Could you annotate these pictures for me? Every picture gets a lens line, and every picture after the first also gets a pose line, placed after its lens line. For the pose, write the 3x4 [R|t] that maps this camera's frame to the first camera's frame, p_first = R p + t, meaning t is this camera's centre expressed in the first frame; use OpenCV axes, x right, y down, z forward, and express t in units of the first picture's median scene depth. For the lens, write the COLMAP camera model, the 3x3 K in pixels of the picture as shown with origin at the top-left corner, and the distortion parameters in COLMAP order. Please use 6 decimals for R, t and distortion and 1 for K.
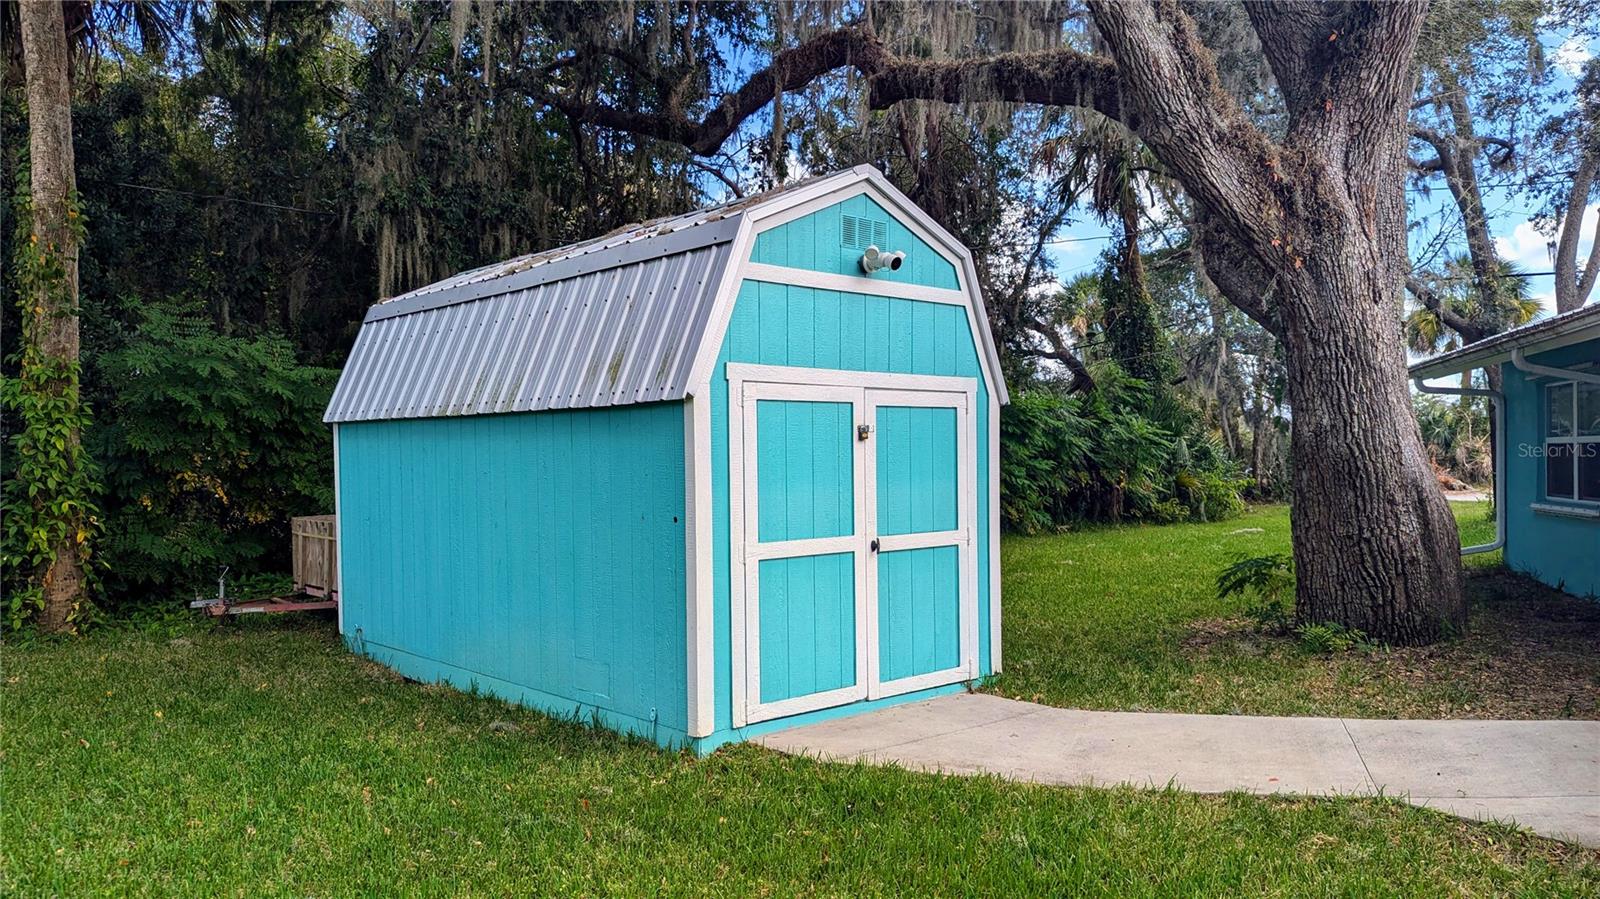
lens RADIAL K [[1275.0, 0, 800.0], [0, 1275.0, 449.5], [0, 0, 1]] dist [0.052113, -0.001450]
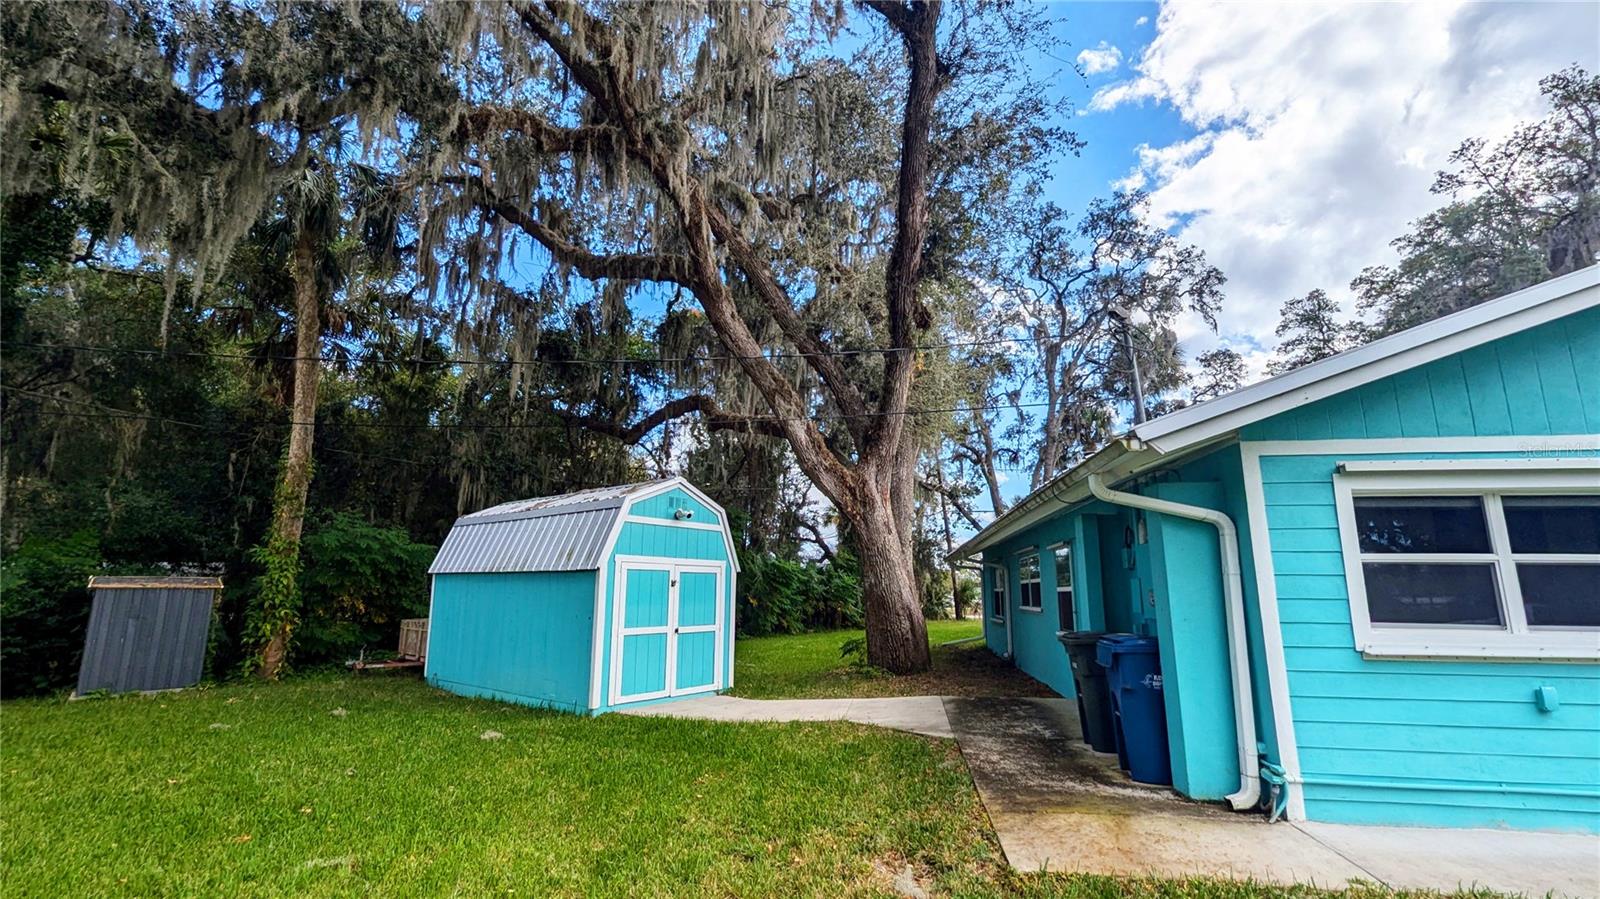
lens RADIAL K [[660.3, 0, 807.3], [0, 660.3, 468.6], [0, 0, 1]] dist [0.001676, -0.002175]
pose [[0.982661, 0.047663, 0.179181, 0.034959], [-0.014639, 0.983321, -0.181286, -0.001966], [-0.184834, 0.175519, 0.966969, -0.174148]]
